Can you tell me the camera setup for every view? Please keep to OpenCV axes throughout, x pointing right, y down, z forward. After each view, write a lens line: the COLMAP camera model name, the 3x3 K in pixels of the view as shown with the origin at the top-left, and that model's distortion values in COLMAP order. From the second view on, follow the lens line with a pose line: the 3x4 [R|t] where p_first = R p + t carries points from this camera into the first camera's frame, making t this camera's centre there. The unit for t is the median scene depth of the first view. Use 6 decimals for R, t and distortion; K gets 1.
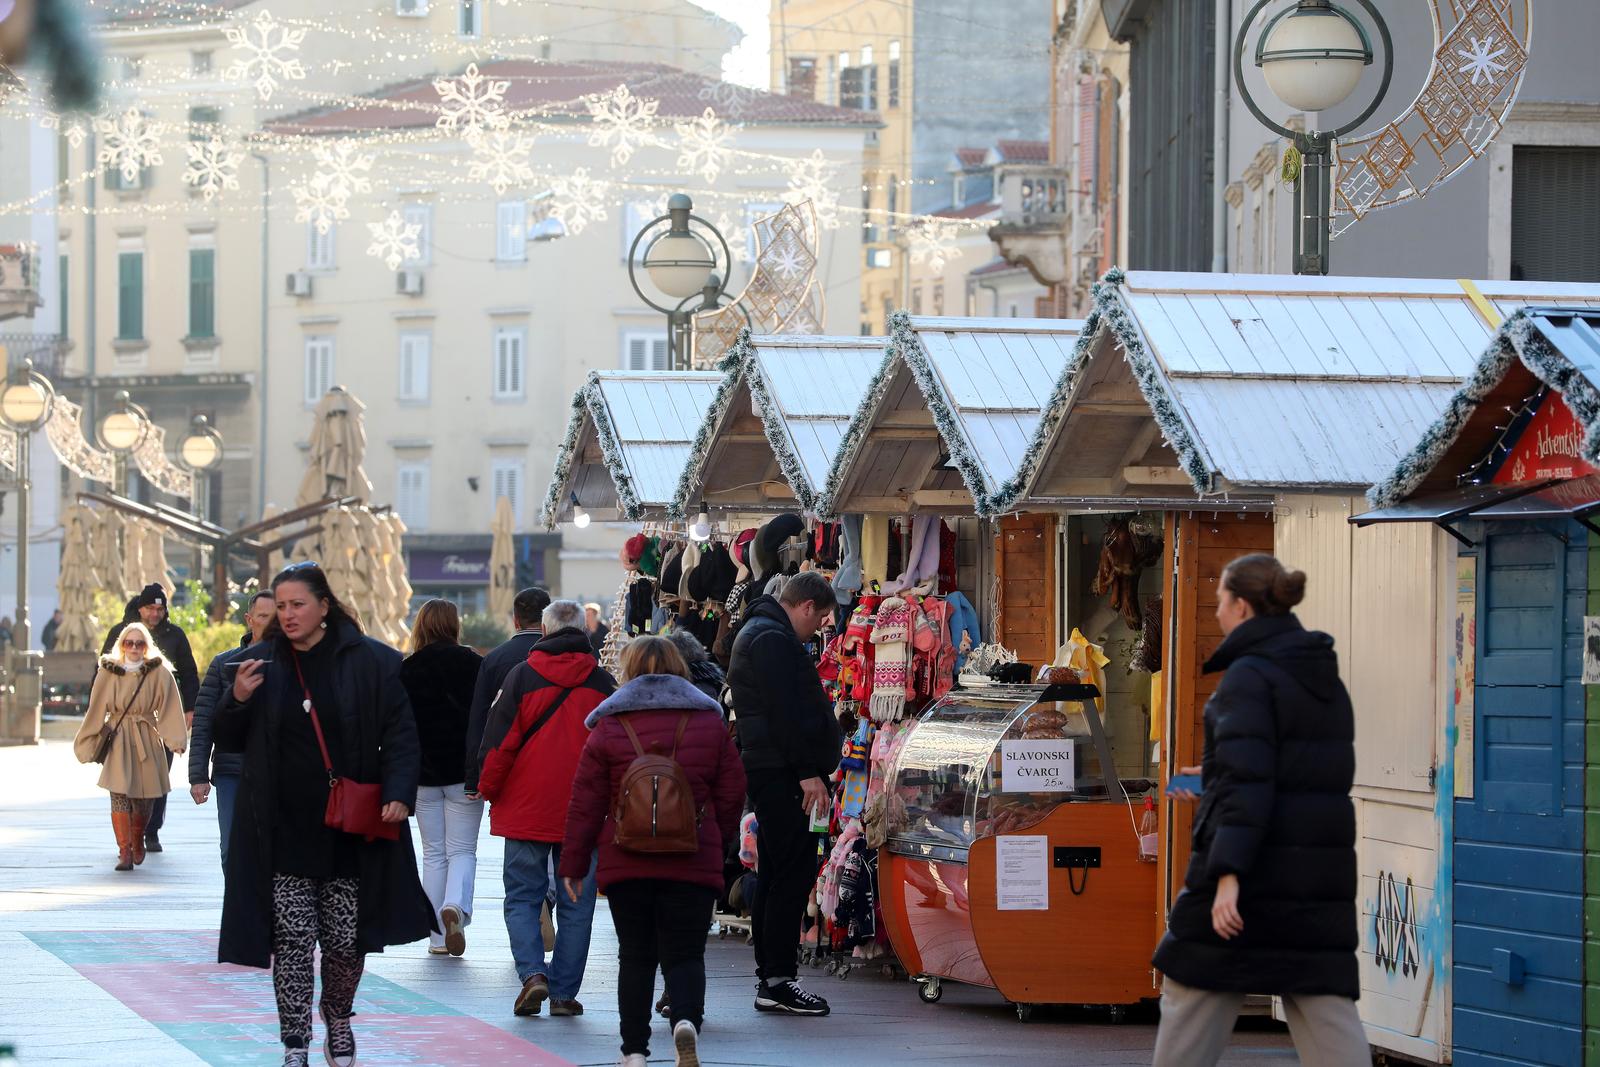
lens RADIAL K [[8690.6, 0, 800.0], [0, 8690.6, 533.5], [0, 0, 1]] dist [1.613821, 4.783817]
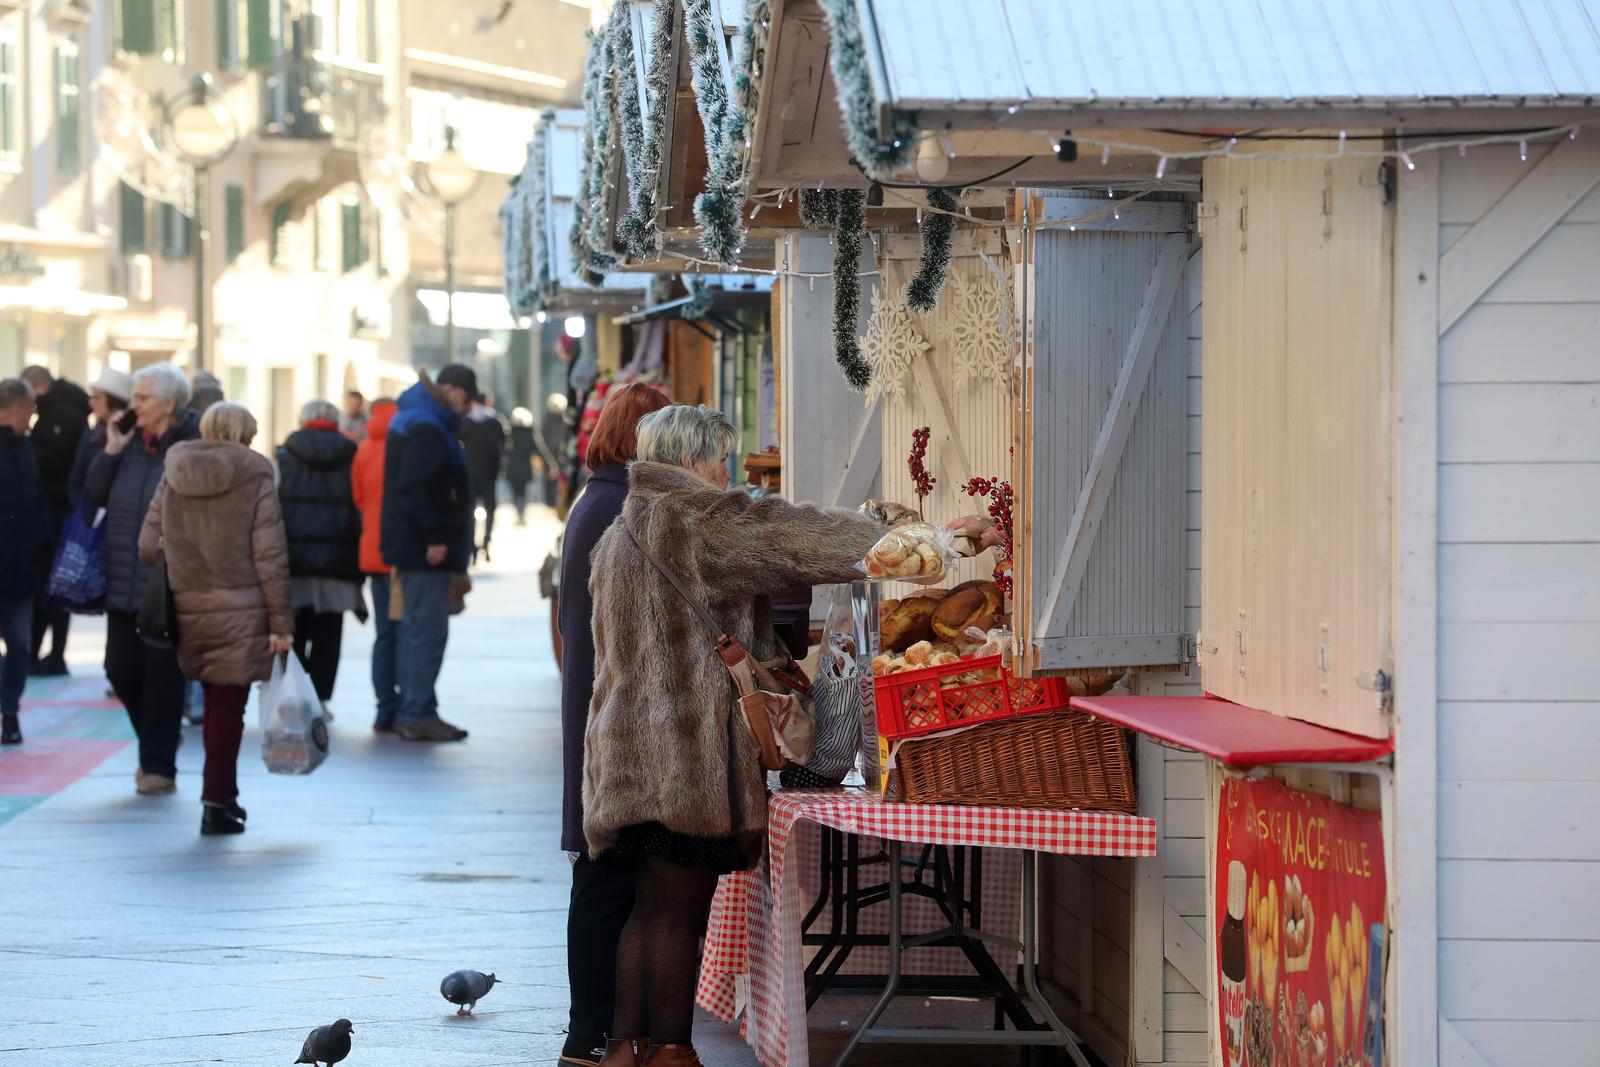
lens RADIAL K [[8690.6, 0, 800.0], [0, 8690.6, 533.5], [0, 0, 1]] dist [1.613821, 4.783817]
pose [[0.993277, -0.005288, -0.115638, 0.156107], [0.008210, 0.999659, 0.024808, -0.001196], [0.115467, -0.025591, 0.992982, -0.138374]]
